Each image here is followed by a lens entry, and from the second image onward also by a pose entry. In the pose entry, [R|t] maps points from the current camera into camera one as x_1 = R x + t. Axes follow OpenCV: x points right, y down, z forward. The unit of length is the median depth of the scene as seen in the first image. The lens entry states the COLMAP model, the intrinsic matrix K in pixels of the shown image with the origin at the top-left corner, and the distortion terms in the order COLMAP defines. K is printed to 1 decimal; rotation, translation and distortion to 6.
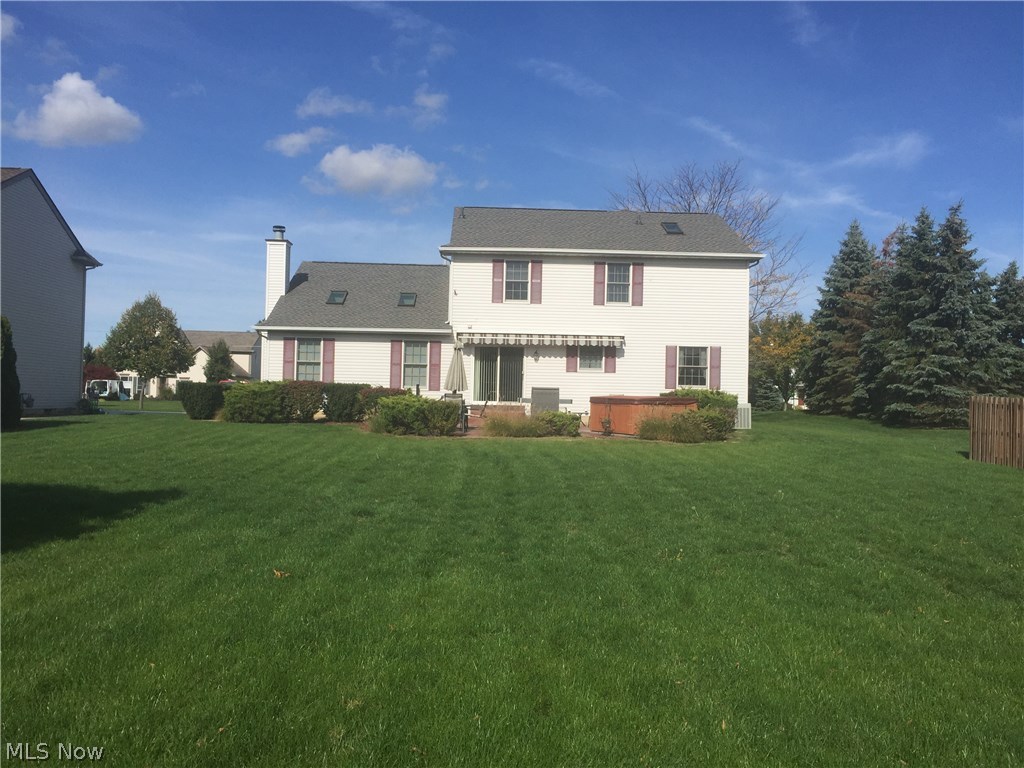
lens RADIAL K [[876.8, 0, 514.3], [0, 876.8, 384.4], [0, 0, 1]] dist [0.081971, -0.108781]
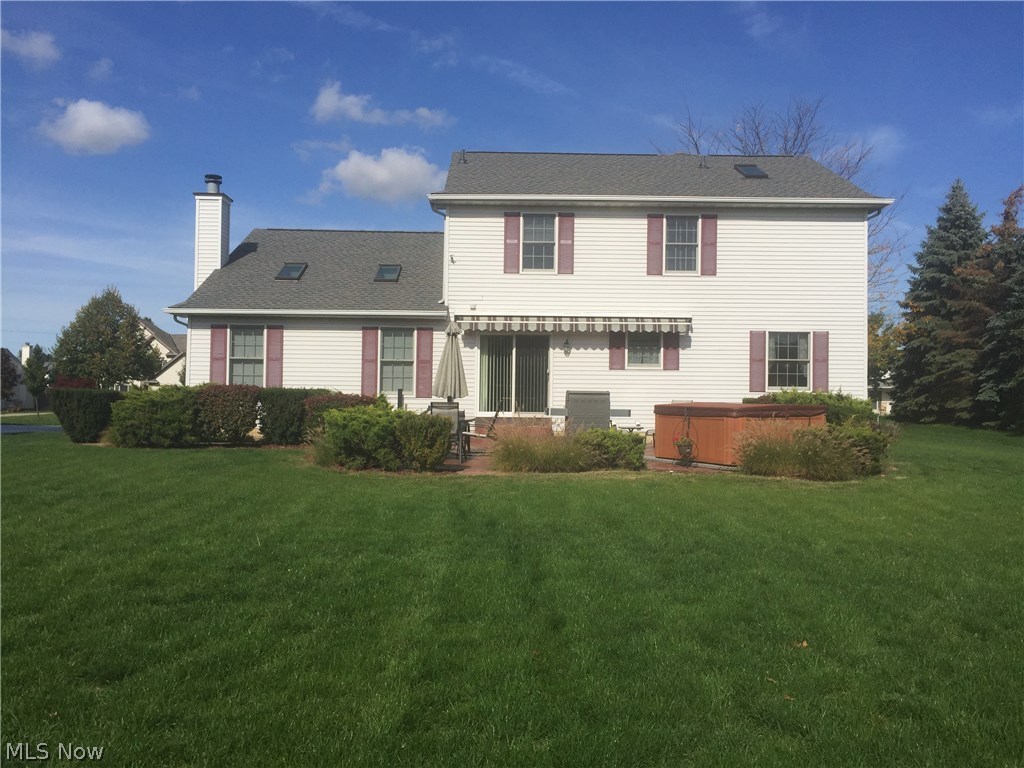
lens RADIAL K [[876.8, 0, 510.7], [0, 876.8, 385.8], [0, 0, 1]] dist [0.081971, -0.108781]
pose [[0.999738, -0.009704, -0.020733, -0.006055], [0.009604, 0.999942, -0.004947, 0.001661], [0.020779, 0.004747, 0.999773, 0.286941]]
